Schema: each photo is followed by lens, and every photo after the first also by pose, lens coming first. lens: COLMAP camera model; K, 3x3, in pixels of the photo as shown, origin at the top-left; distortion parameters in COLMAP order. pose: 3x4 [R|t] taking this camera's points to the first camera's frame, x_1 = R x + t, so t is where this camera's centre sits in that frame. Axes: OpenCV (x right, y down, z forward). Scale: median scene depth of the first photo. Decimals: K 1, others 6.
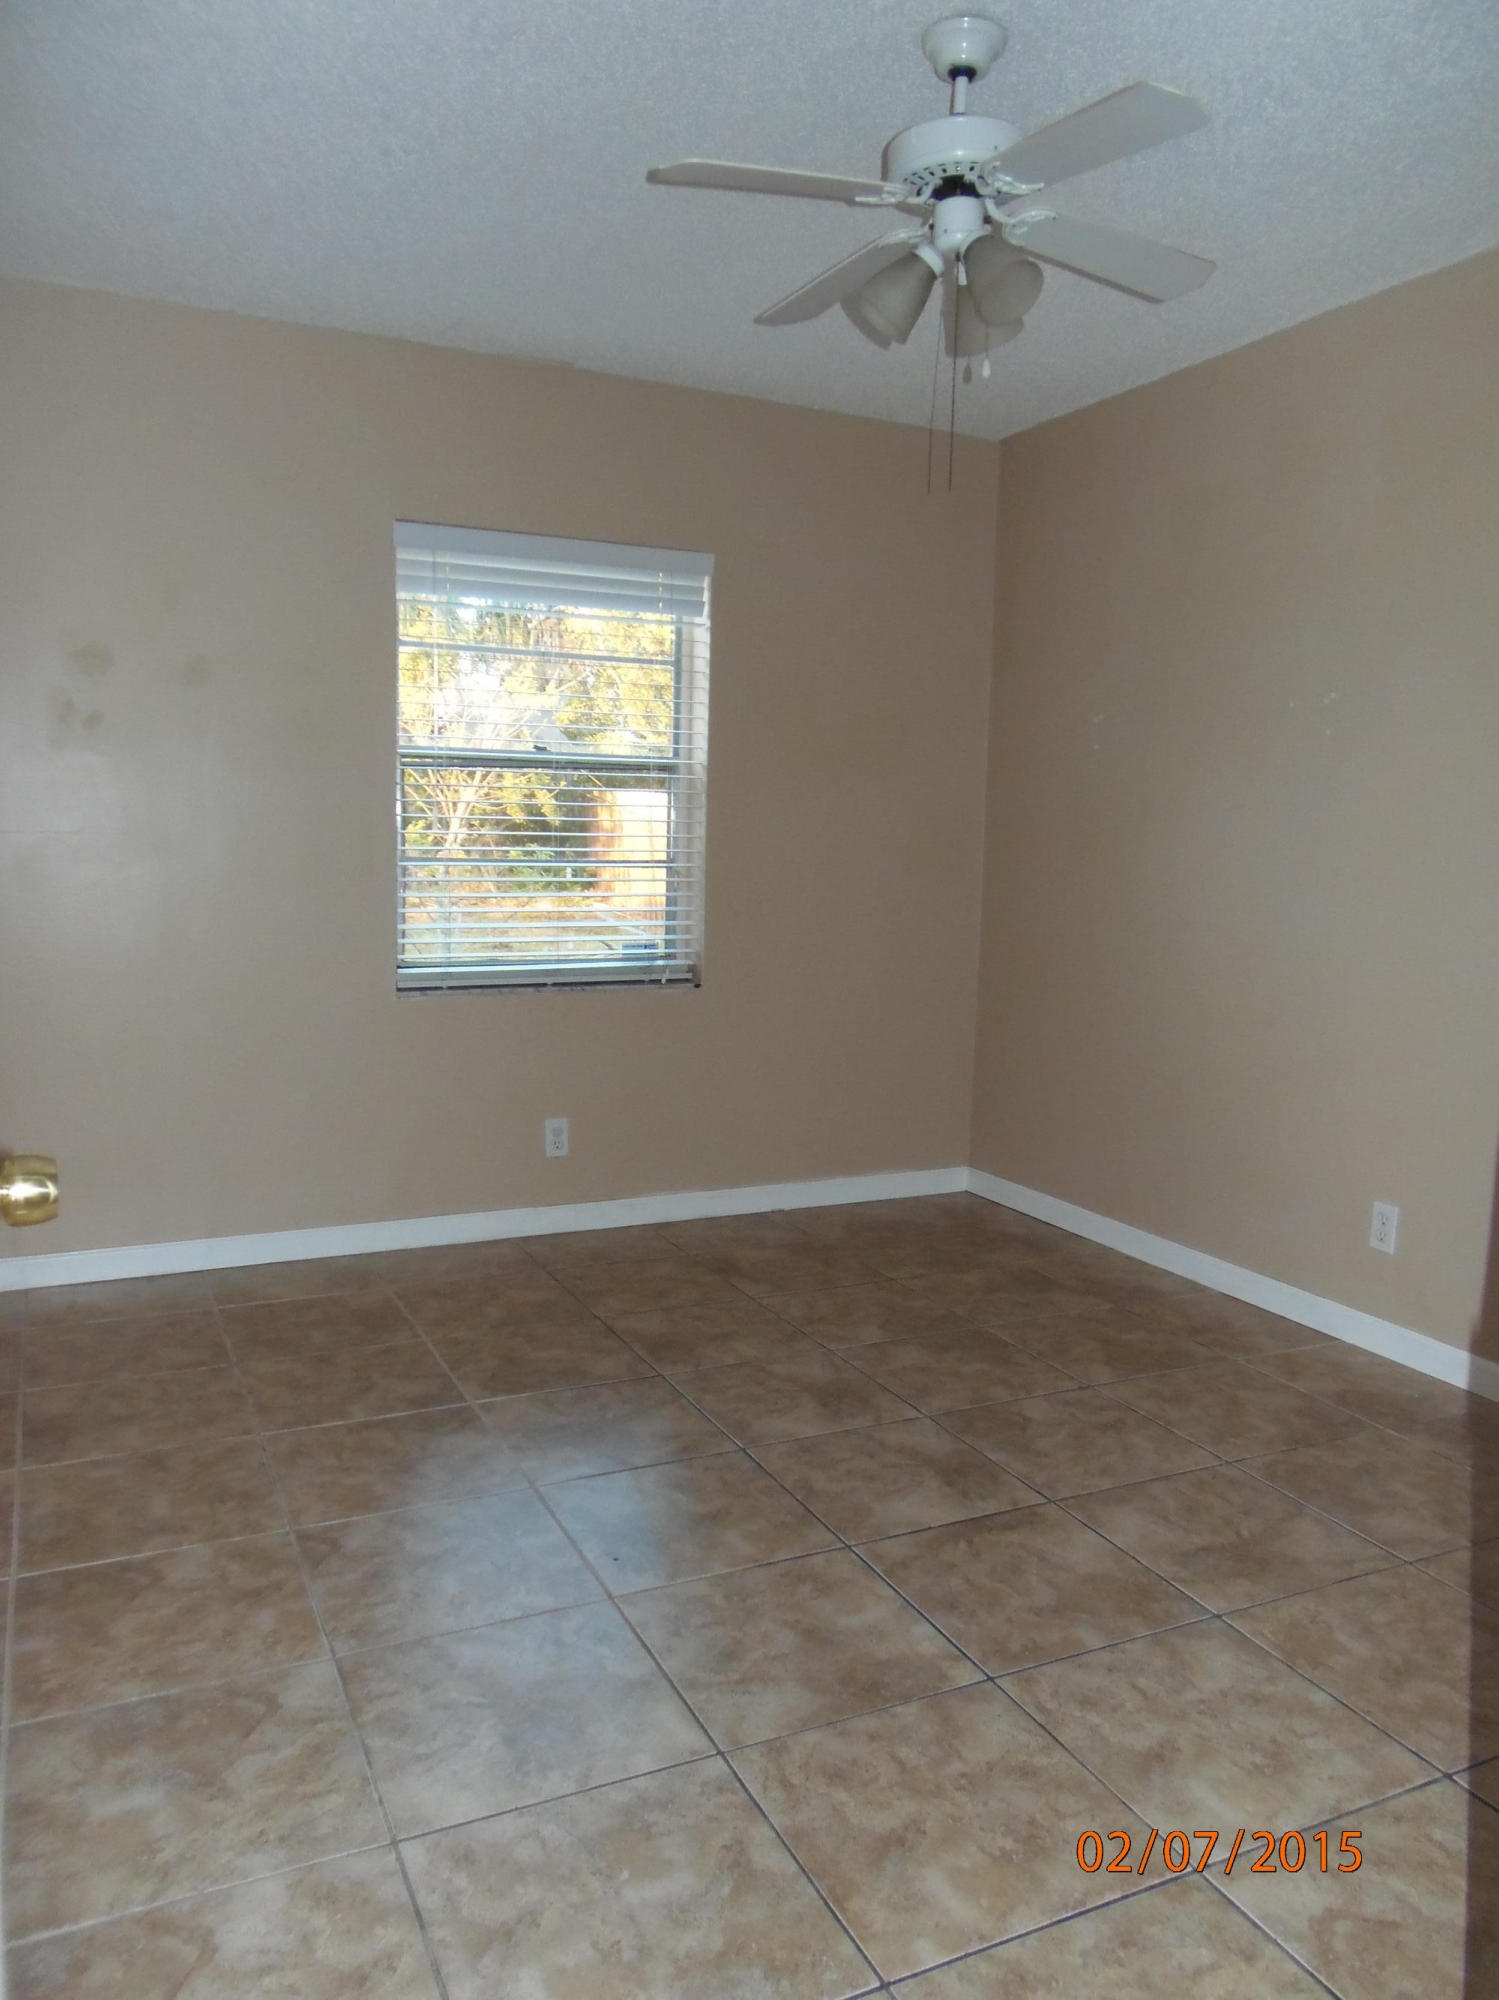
lens RADIAL K [[1458.5, 0, 752.2], [0, 1458.5, 999.6], [0, 0, 1]] dist [-0.020415, 0.001960]
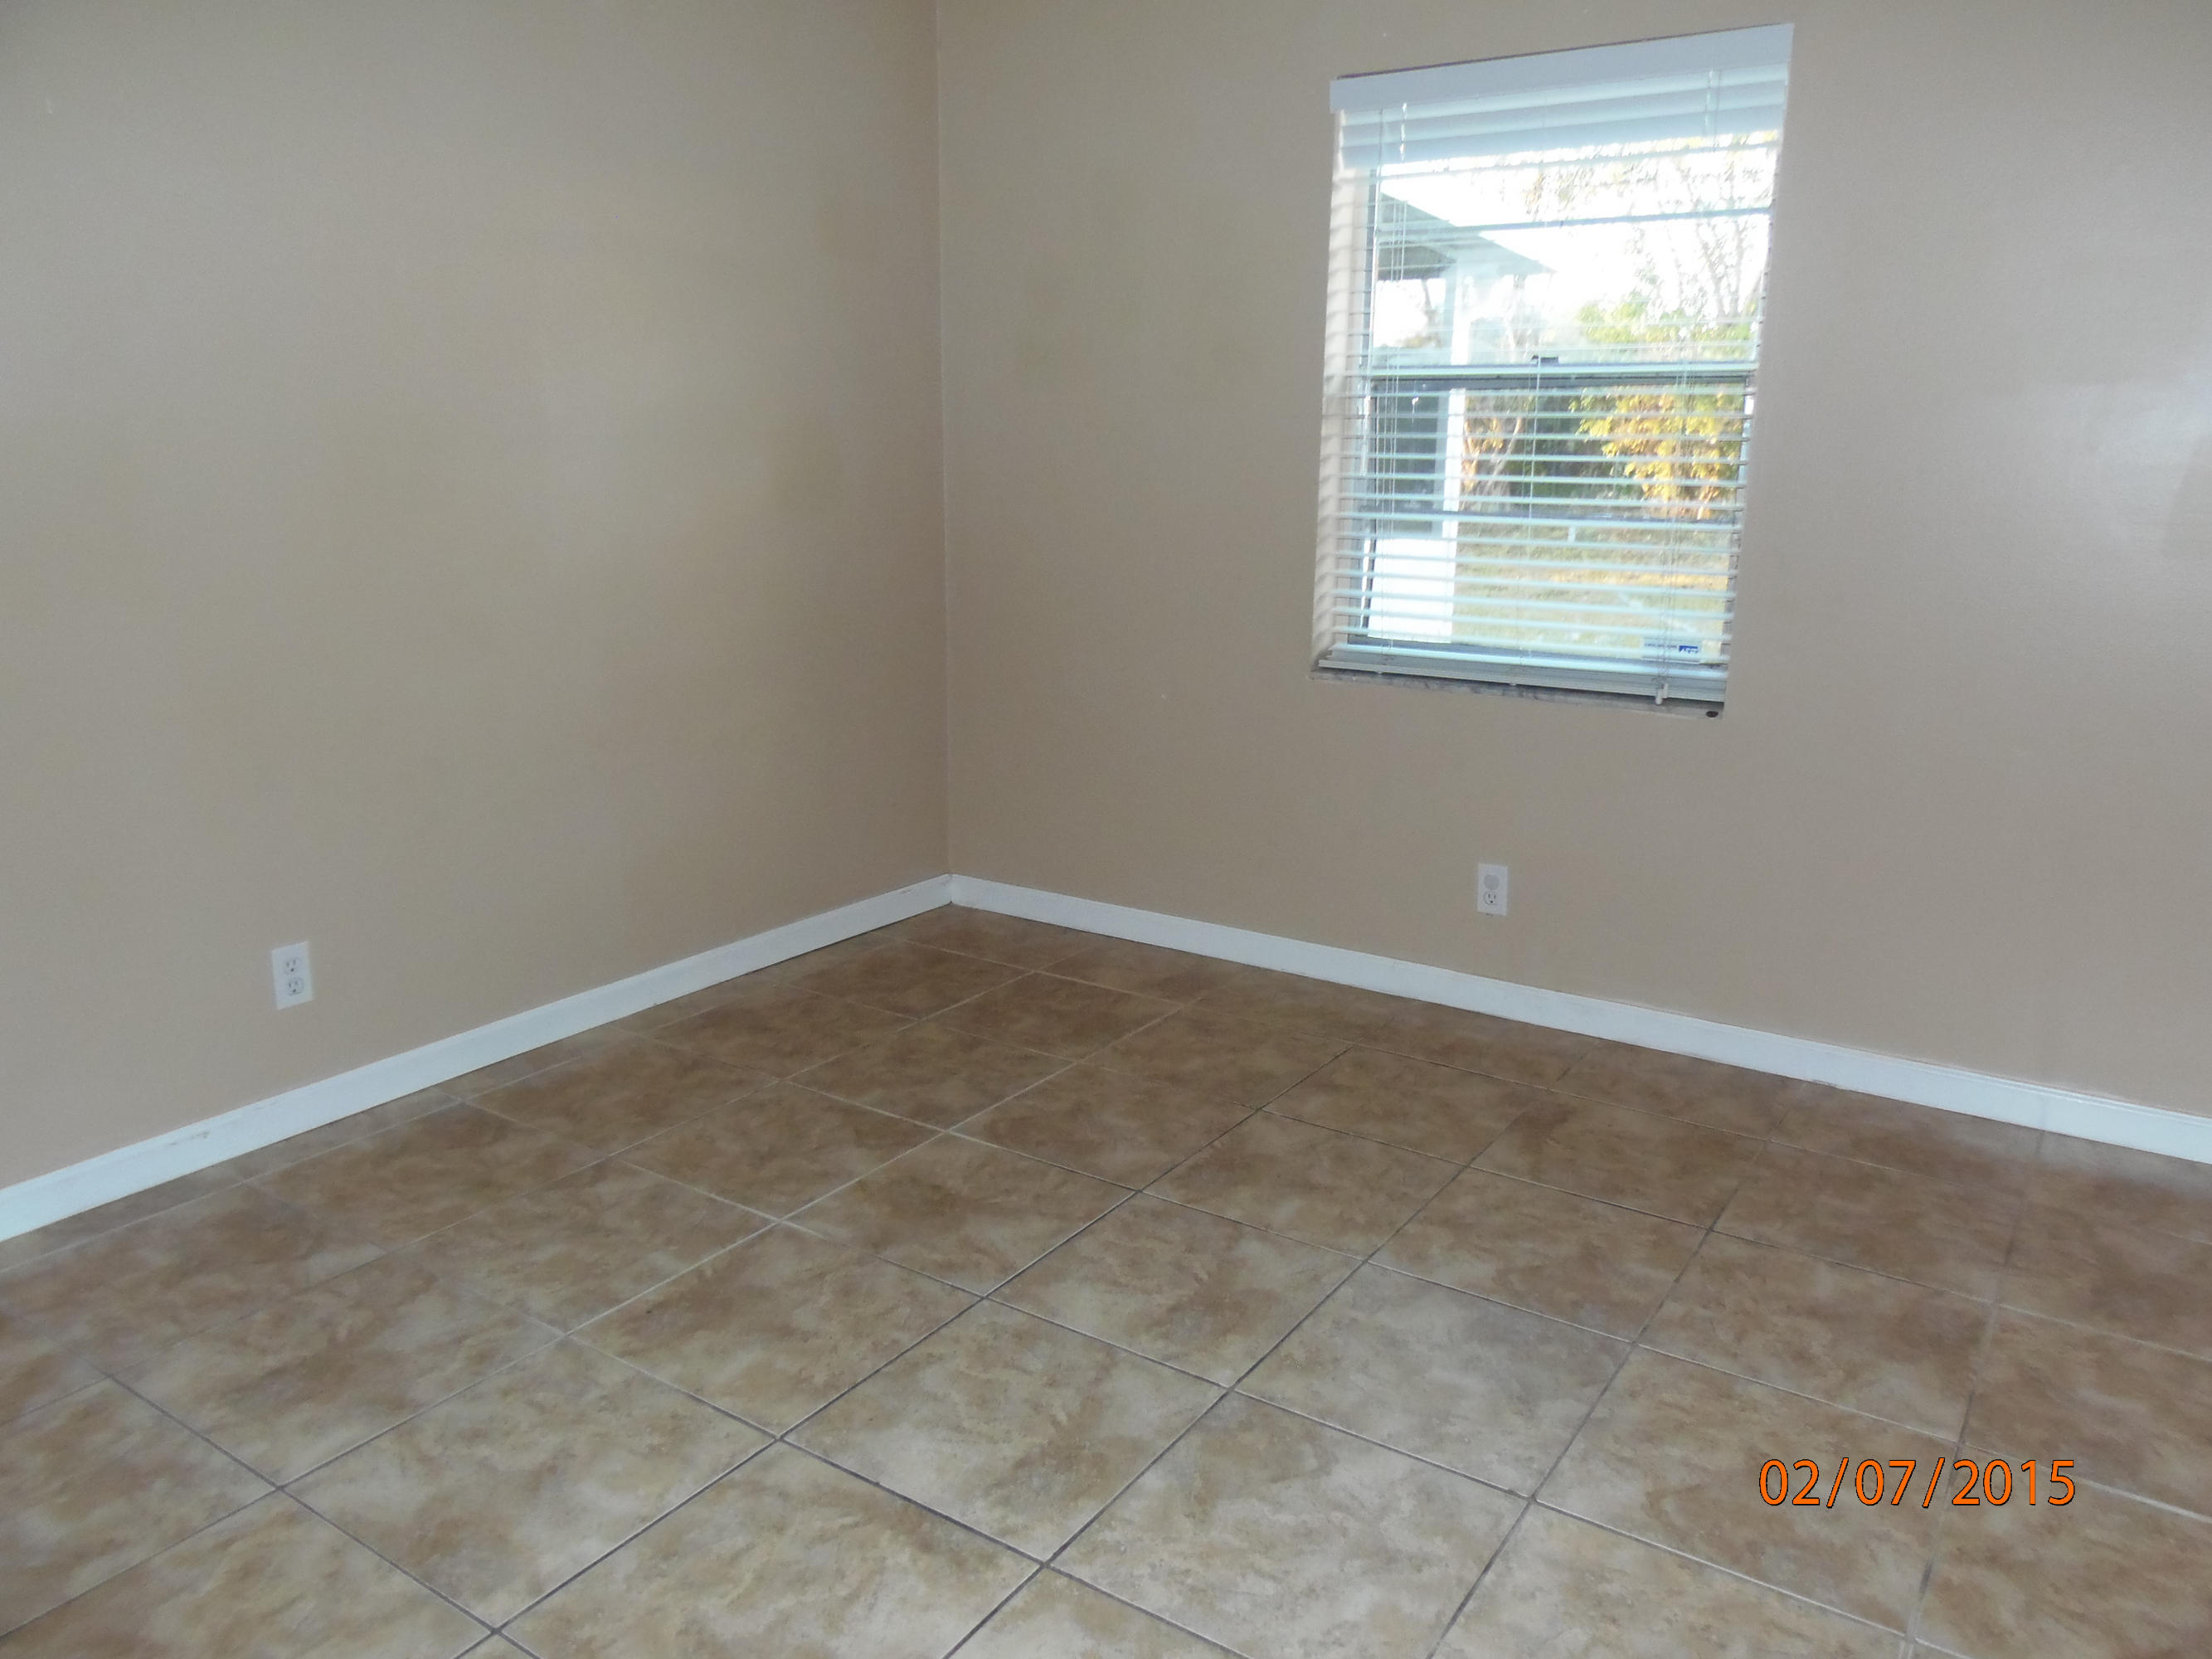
lens RADIAL K [[1597.1, 0, 1107.7], [0, 1597.1, 823.6], [0, 0, 1]] dist [-0.020156, -0.004991]
pose [[0.513562, 0.185547, -0.837751, 0.682324], [-0.095313, 0.982634, 0.159207, -0.077342], [0.852742, -0.001914, 0.522328, 0.611390]]
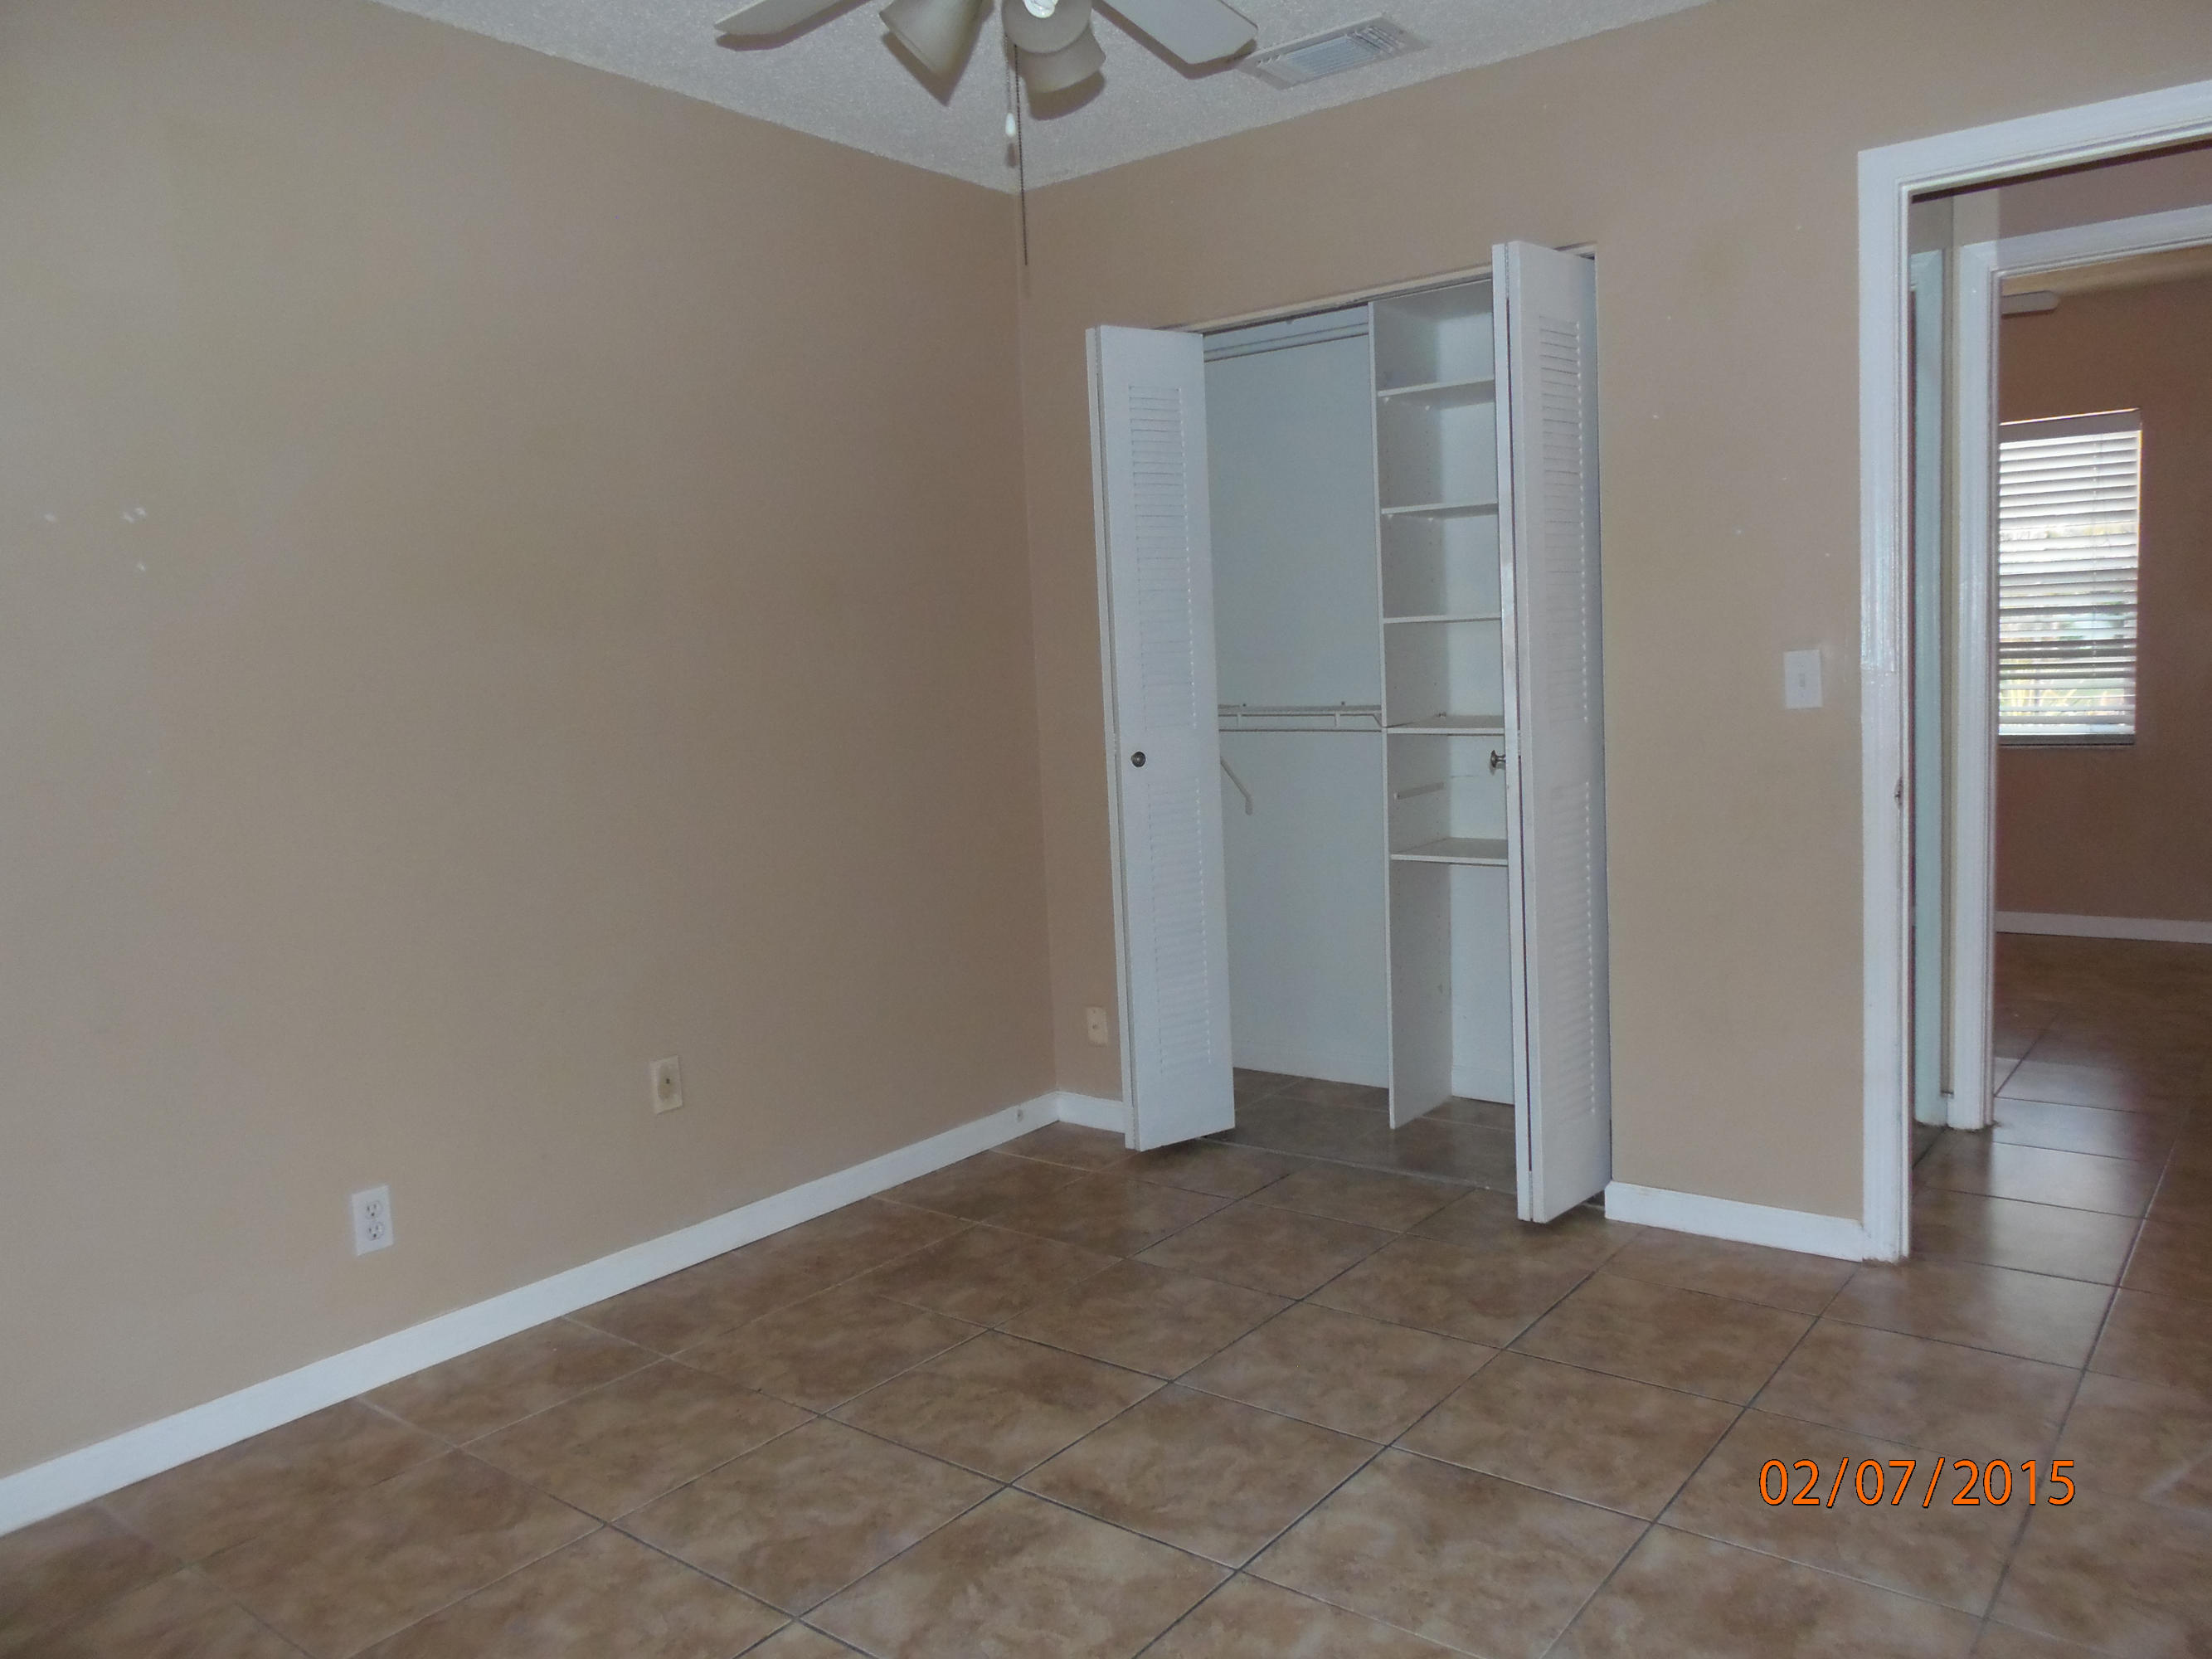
lens RADIAL K [[1613.2, 0, 1103.3], [0, 1613.2, 825.6], [0, 0, 1]] dist [-0.020415, 0.001960]
pose [[-0.446436, -0.092284, 0.890044, -0.569910], [0.135639, 0.976195, 0.169251, -0.166935], [-0.884475, 0.196285, -0.423291, 1.174041]]
